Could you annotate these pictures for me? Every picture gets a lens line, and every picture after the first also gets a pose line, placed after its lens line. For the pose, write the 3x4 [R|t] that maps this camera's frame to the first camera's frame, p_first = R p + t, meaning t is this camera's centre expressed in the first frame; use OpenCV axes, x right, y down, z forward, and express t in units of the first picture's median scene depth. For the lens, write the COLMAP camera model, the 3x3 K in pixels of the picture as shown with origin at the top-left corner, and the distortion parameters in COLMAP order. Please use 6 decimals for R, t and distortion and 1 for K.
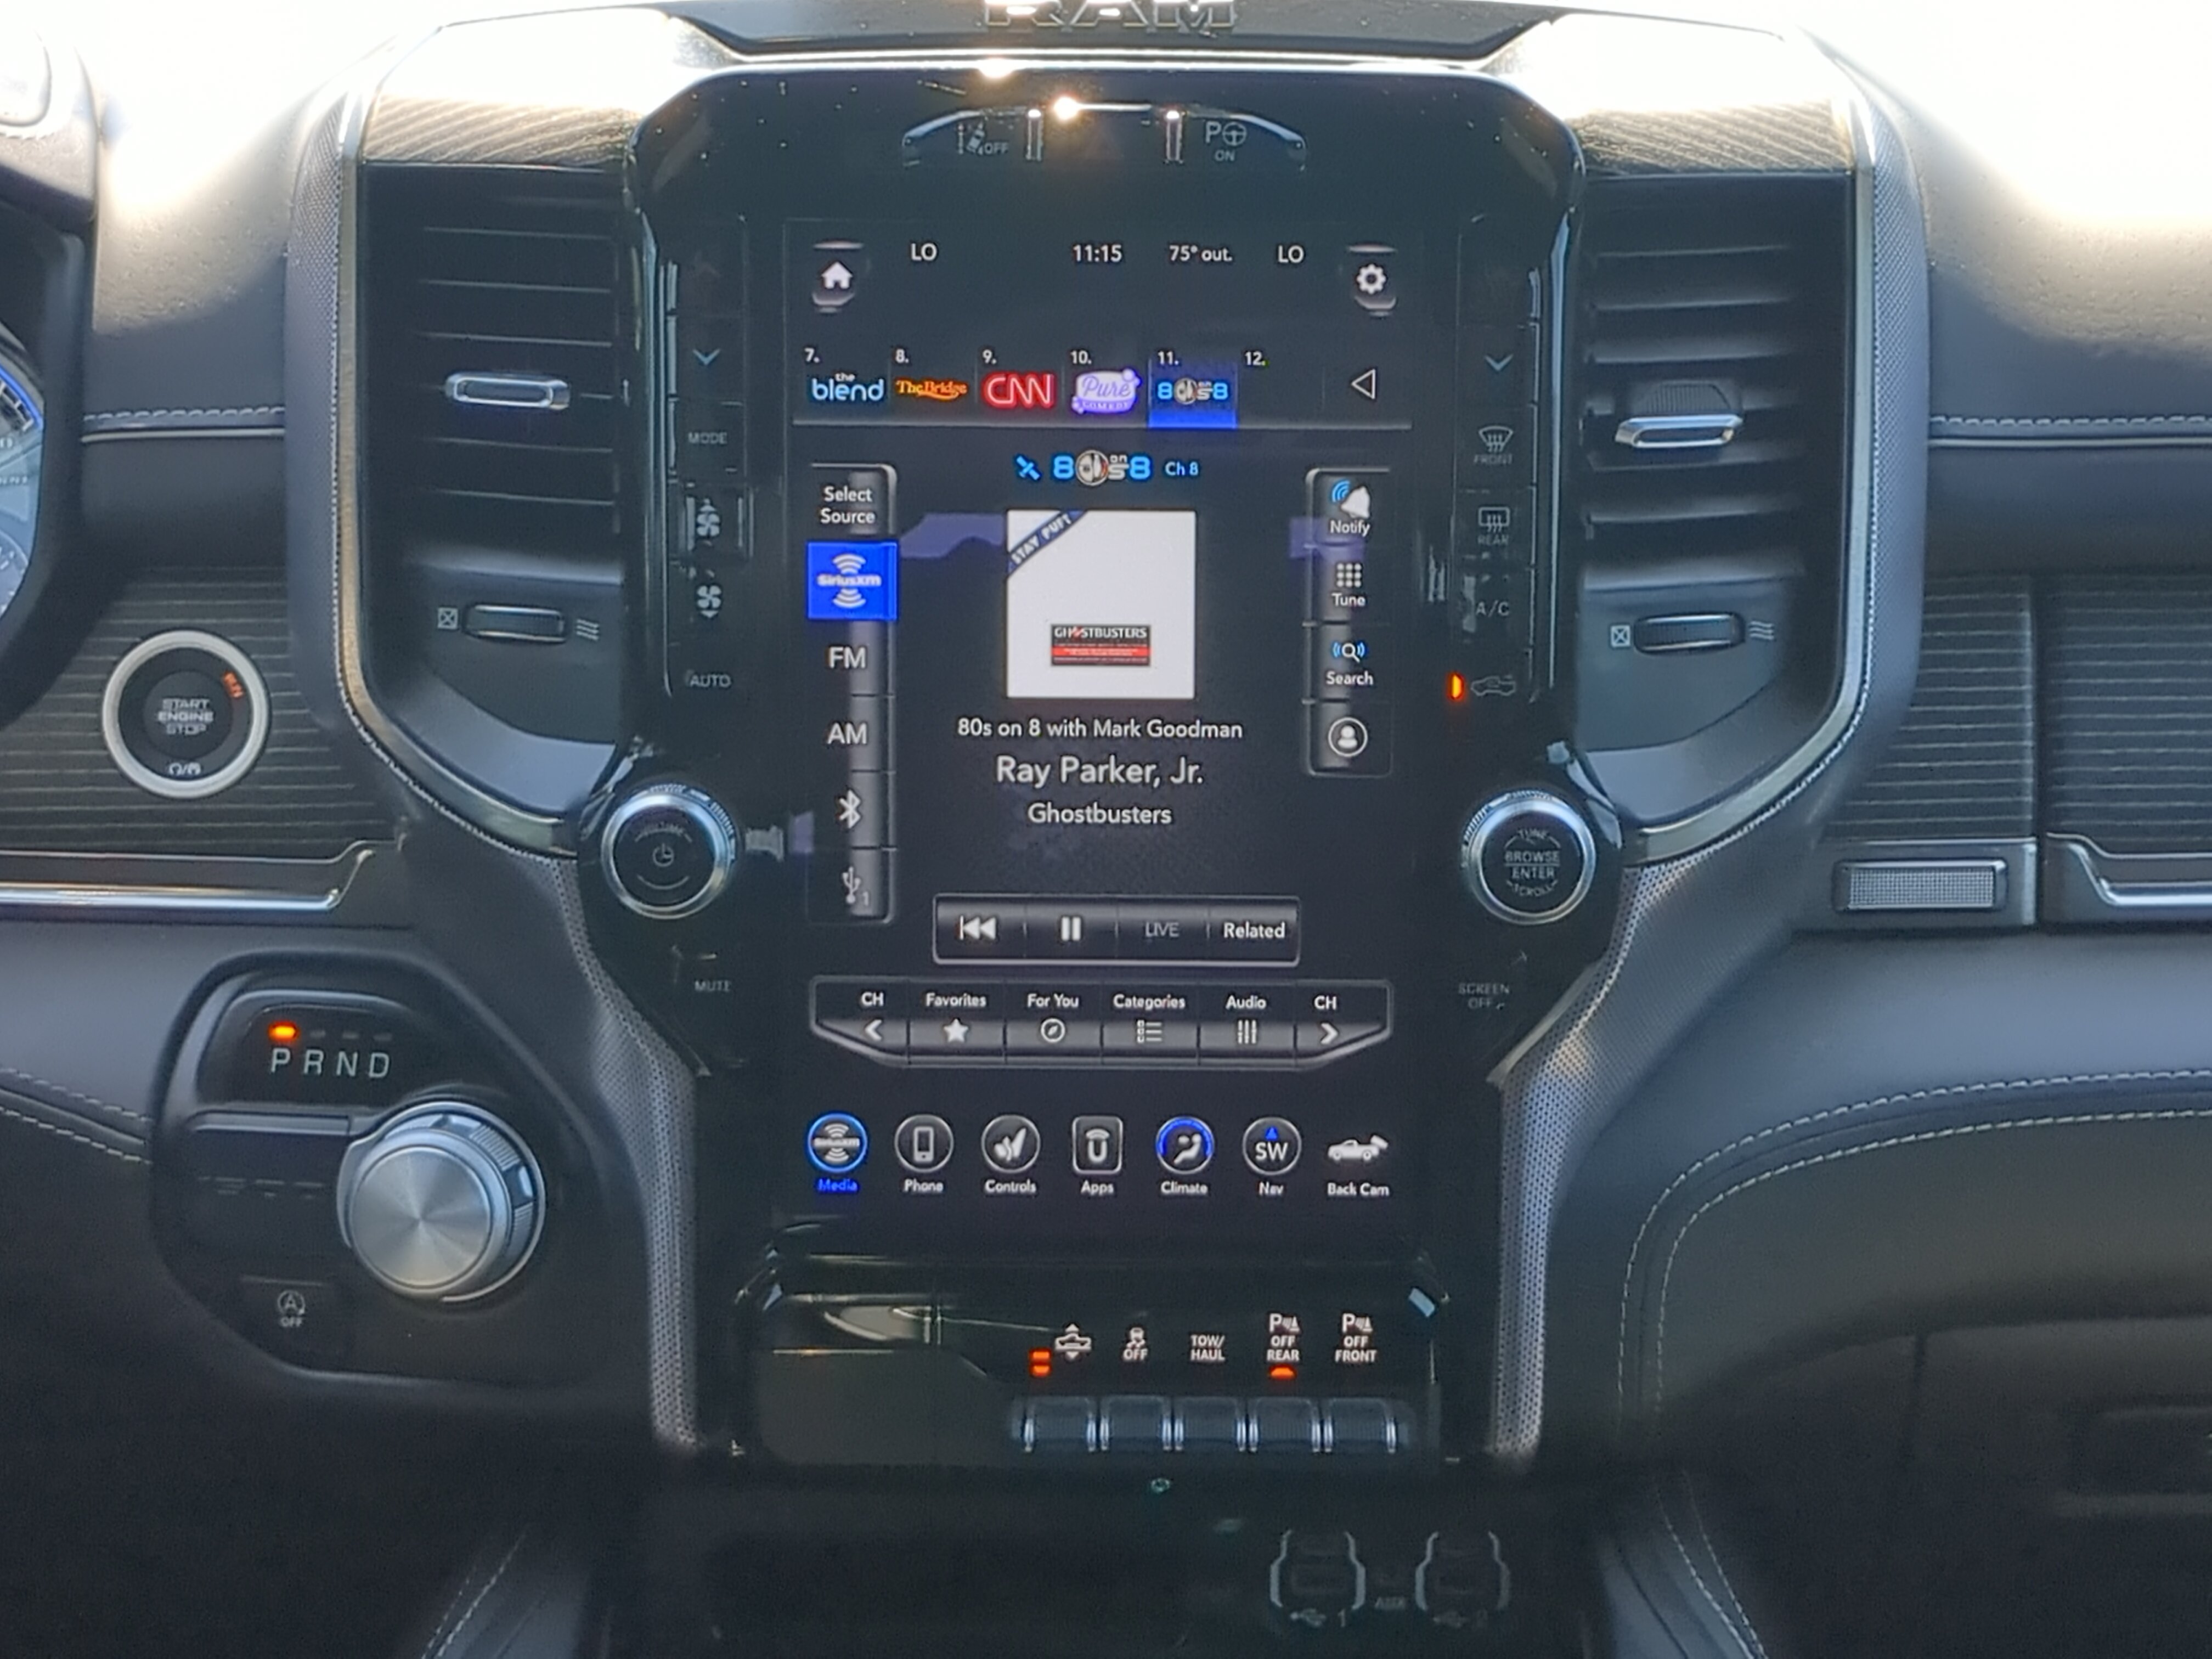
lens RADIAL K [[3931.9, 0, 1106.0], [0, 3931.9, 829.5], [0, 0, 1]] dist [0.178236, -1.072162]
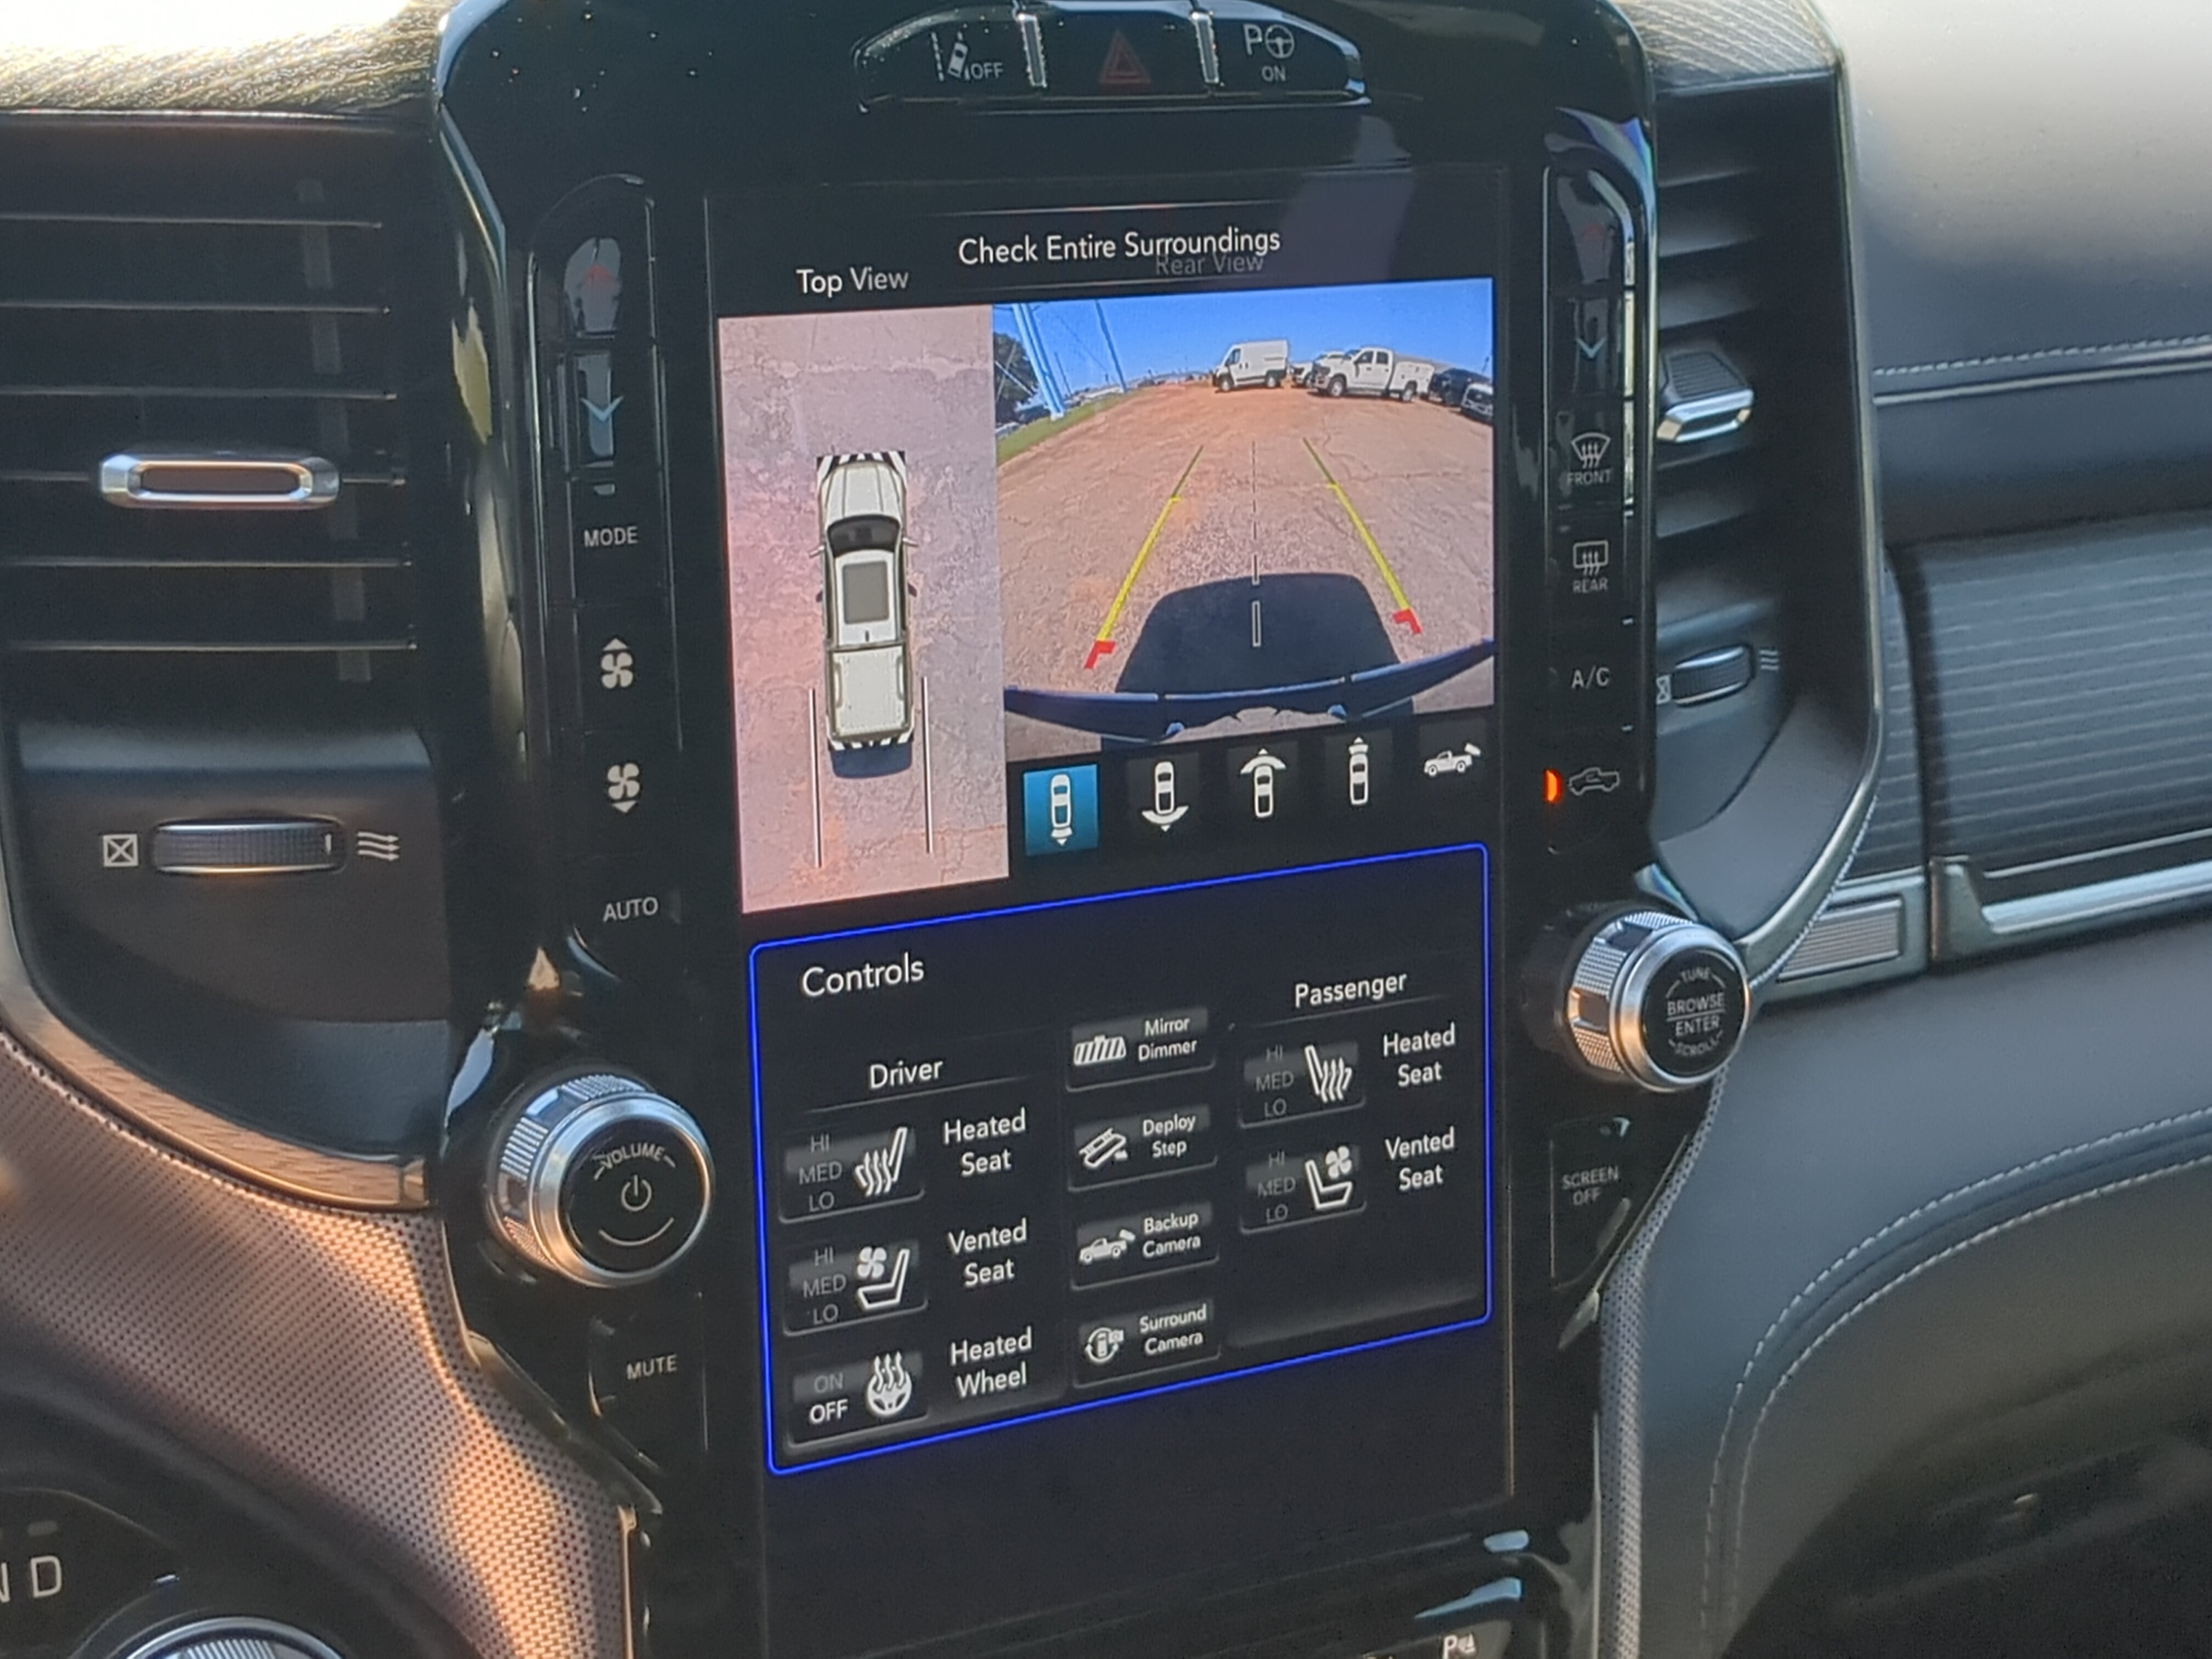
lens RADIAL K [[3931.9, 0, 1106.0], [0, 3931.9, 829.5], [0, 0, 1]] dist [0.178236, -1.072162]
pose [[0.854399, -0.119731, 0.505635, -0.359478], [0.091553, 0.992555, 0.080329, -0.095604], [-0.511489, -0.022340, 0.858999, 0.406857]]
